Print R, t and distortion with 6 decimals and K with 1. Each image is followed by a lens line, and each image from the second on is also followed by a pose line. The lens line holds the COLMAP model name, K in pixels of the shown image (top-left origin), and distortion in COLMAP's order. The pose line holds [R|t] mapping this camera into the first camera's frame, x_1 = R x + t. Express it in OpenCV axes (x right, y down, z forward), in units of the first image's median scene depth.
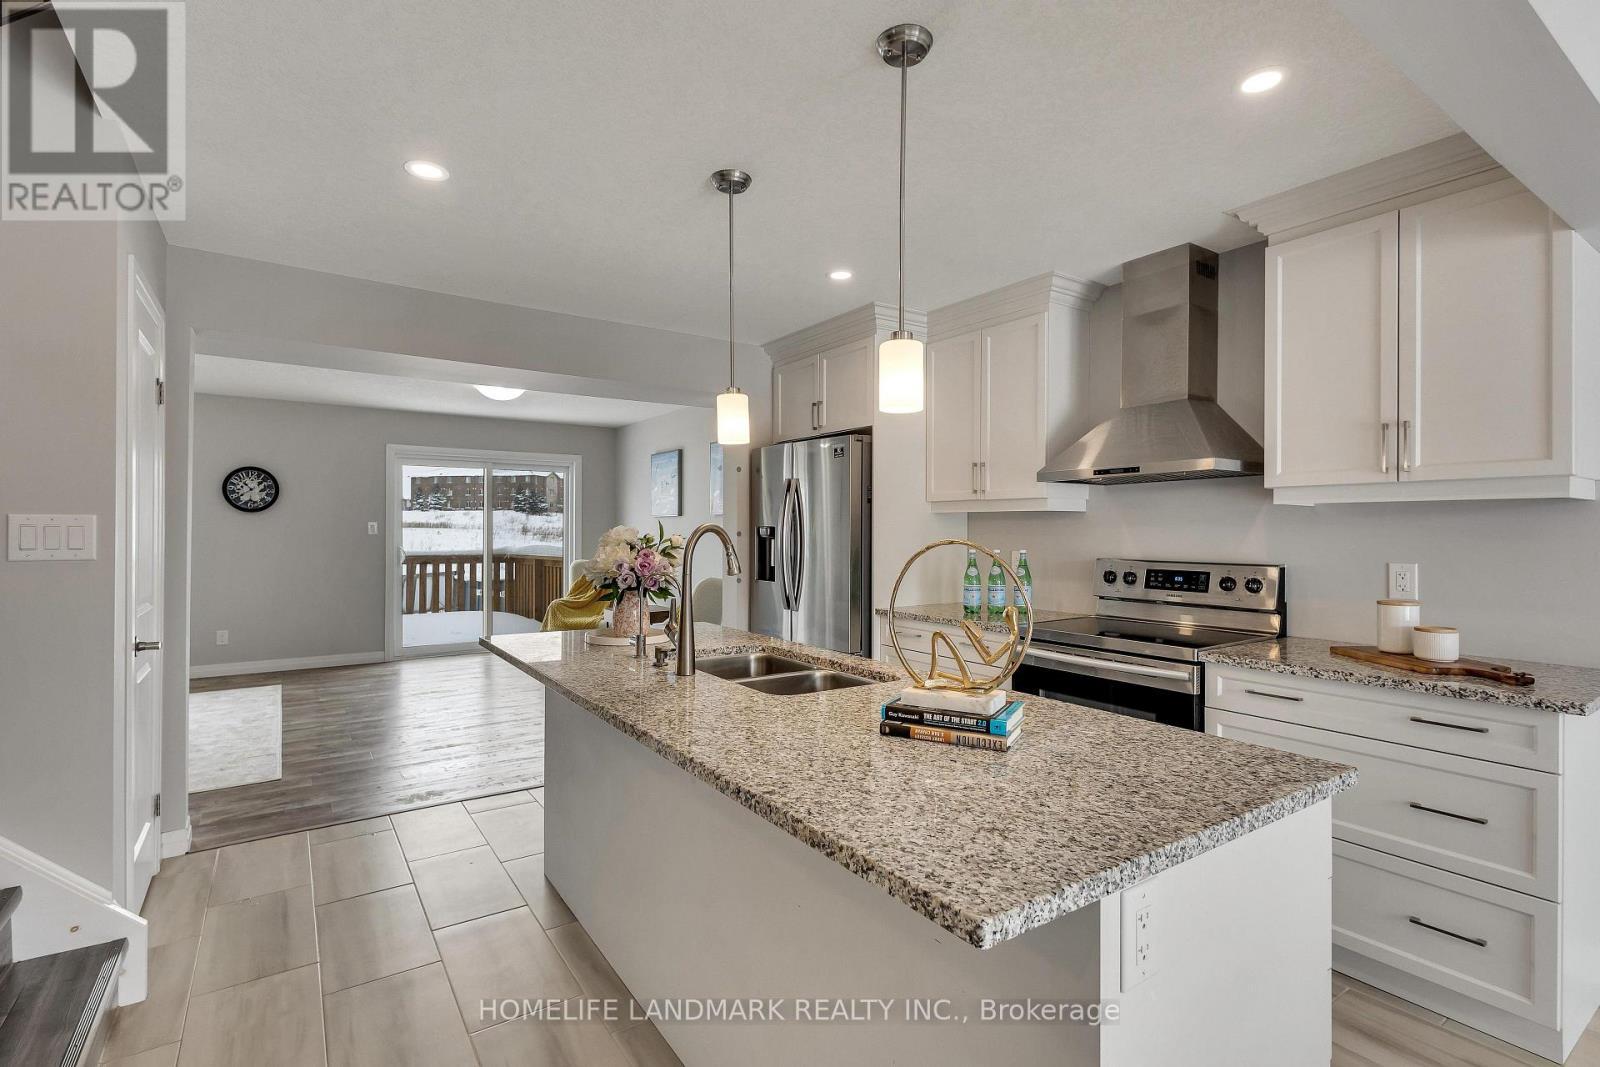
lens RADIAL K [[749.9, 0, 839.3], [0, 749.9, 525.5], [0, 0, 1]] dist [0.001701, -0.000675]
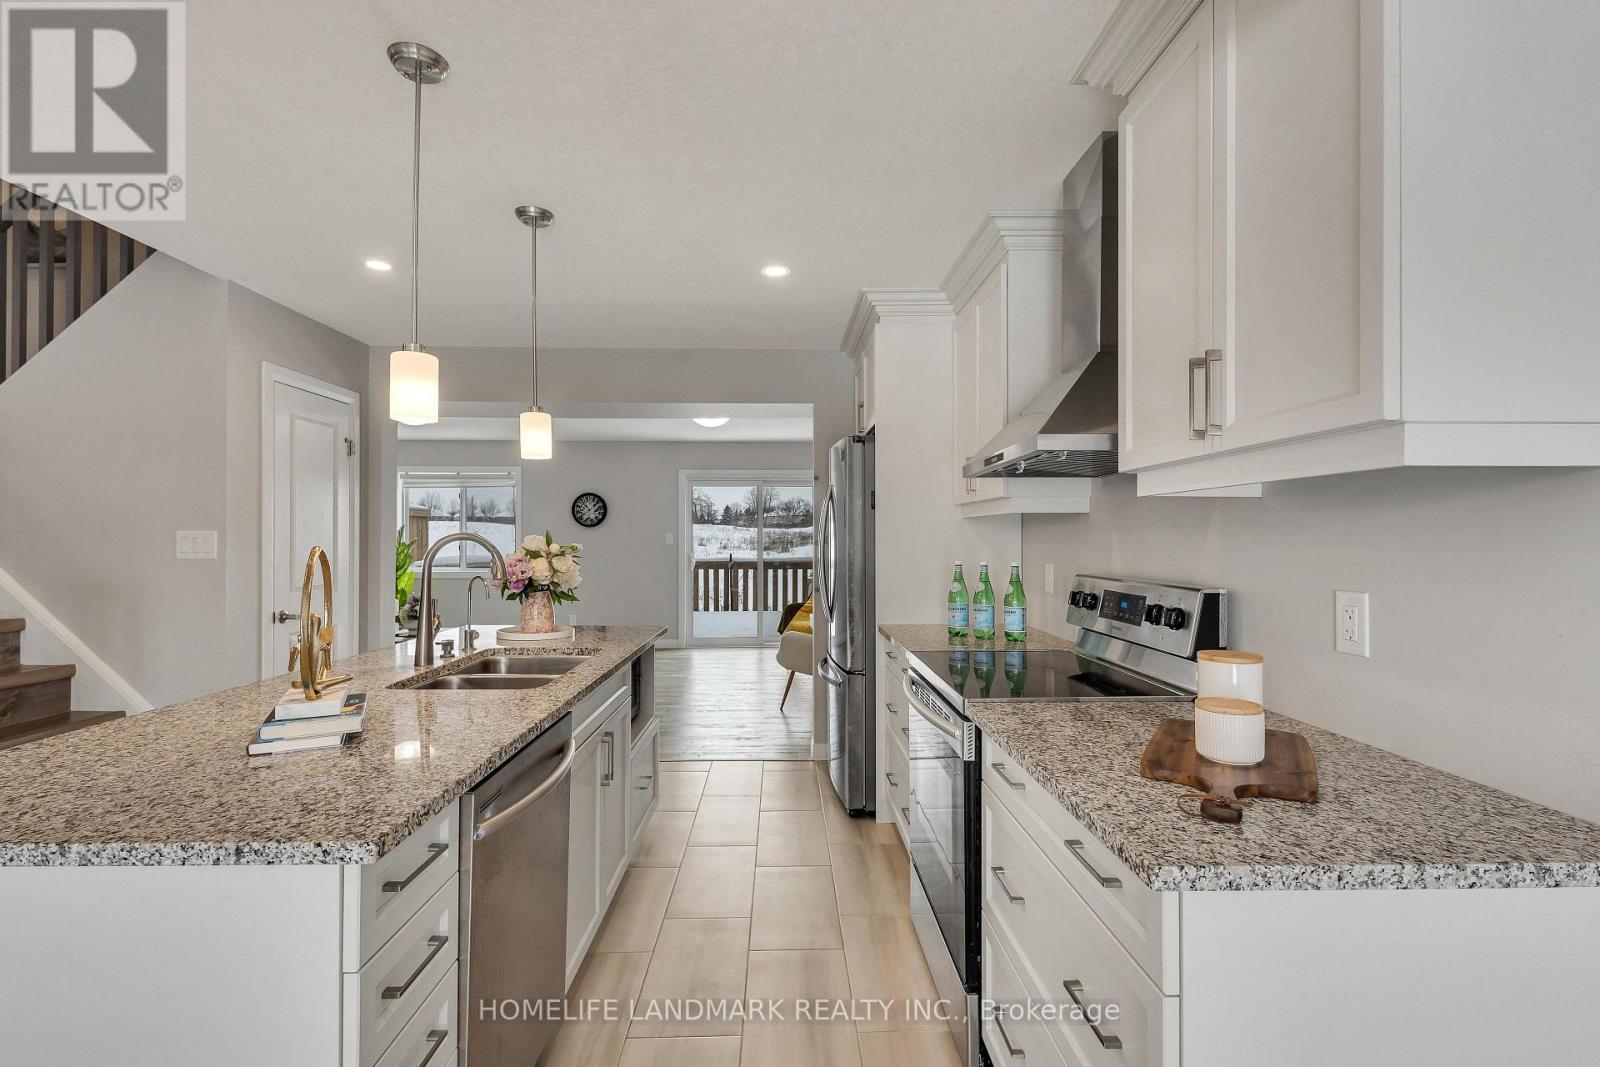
lens RADIAL K [[749.9, 0, 805.1], [0, 749.9, 529.4], [0, 0, 1]] dist [0.001701, -0.000675]
pose [[0.833955, -0.011352, -0.551716, 0.267288], [0.006895, 0.999925, -0.010152, 0.002222], [0.551789, 0.004662, 0.833970, 0.107972]]
